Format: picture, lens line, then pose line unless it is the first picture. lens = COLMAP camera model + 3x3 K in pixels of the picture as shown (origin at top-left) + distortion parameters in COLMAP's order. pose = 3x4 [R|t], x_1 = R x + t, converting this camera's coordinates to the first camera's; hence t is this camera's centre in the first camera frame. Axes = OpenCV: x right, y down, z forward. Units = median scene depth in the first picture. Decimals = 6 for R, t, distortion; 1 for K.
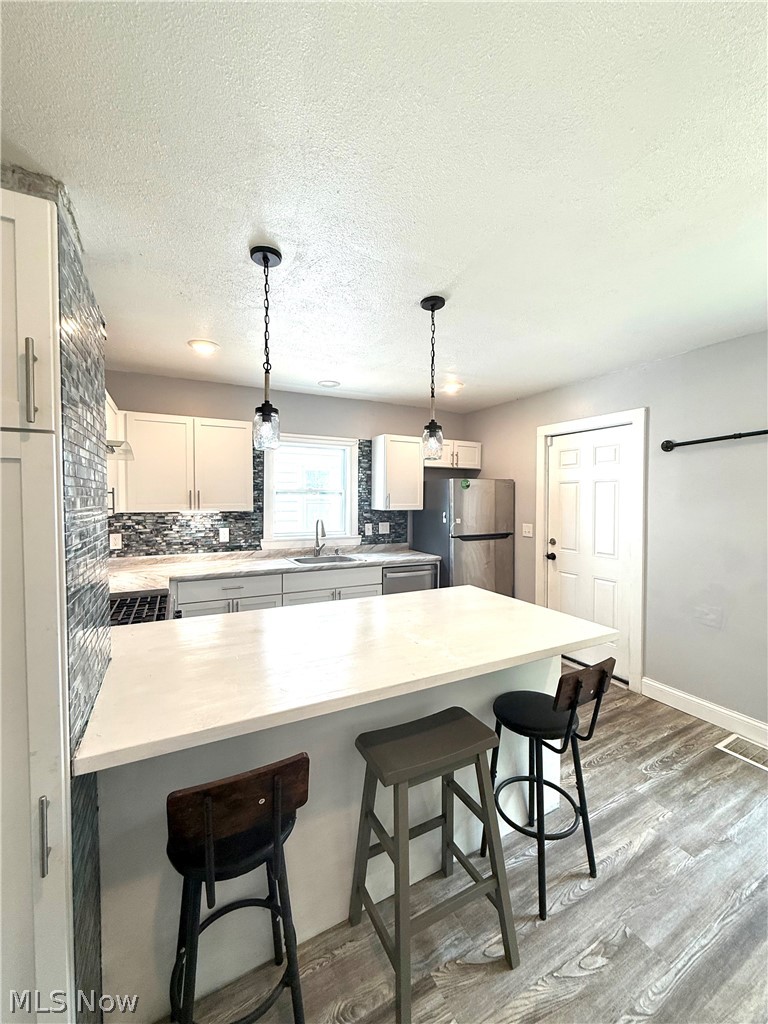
lens RADIAL K [[407.7, 0, 386.7], [0, 407.7, 509.1], [0, 0, 1]] dist [-0.001433, 0.000145]
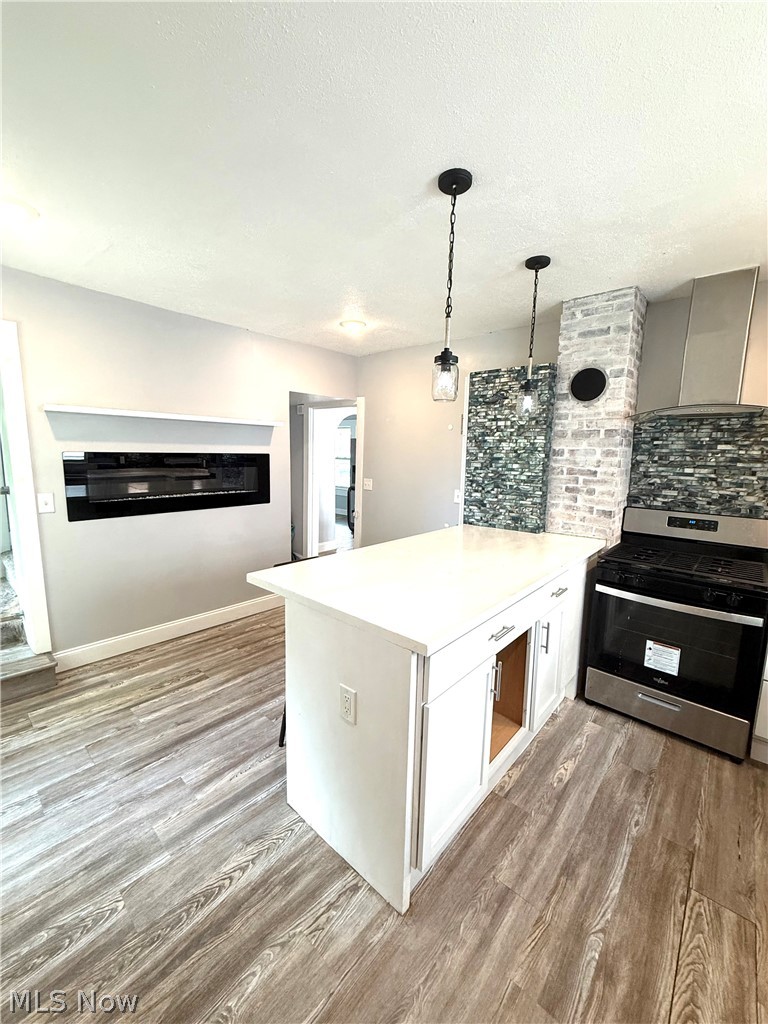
lens RADIAL K [[407.7, 0, 385.8], [0, 407.7, 510.2], [0, 0, 1]] dist [-0.001433, 0.000145]
pose [[-0.933240, 0.027829, -0.358175, 0.314828], [-0.033659, 0.985837, 0.164295, -0.025146], [0.357674, 0.165383, -0.919085, 1.071709]]
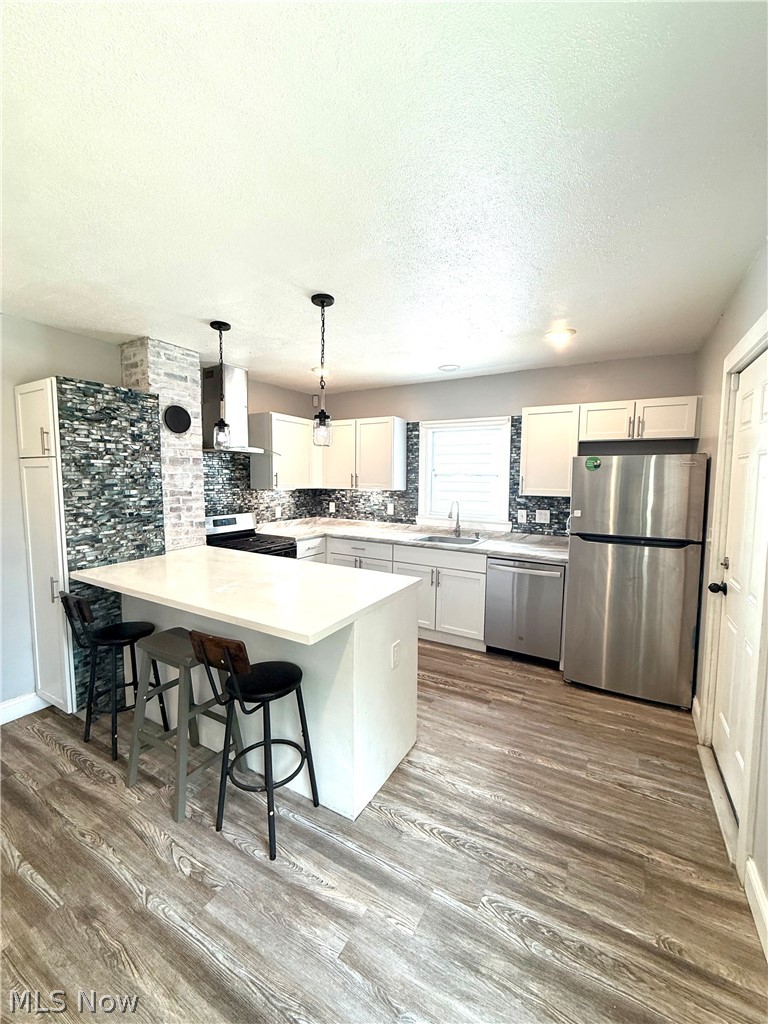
lens RADIAL K [[407.7, 0, 384.7], [0, 407.7, 510.8], [0, 0, 1]] dist [-0.001433, 0.000145]
pose [[0.535437, 0.074879, -0.841249, 0.711581], [-0.030631, 0.997128, 0.069257, -0.019210], [0.844019, -0.011315, 0.536193, 0.346132]]
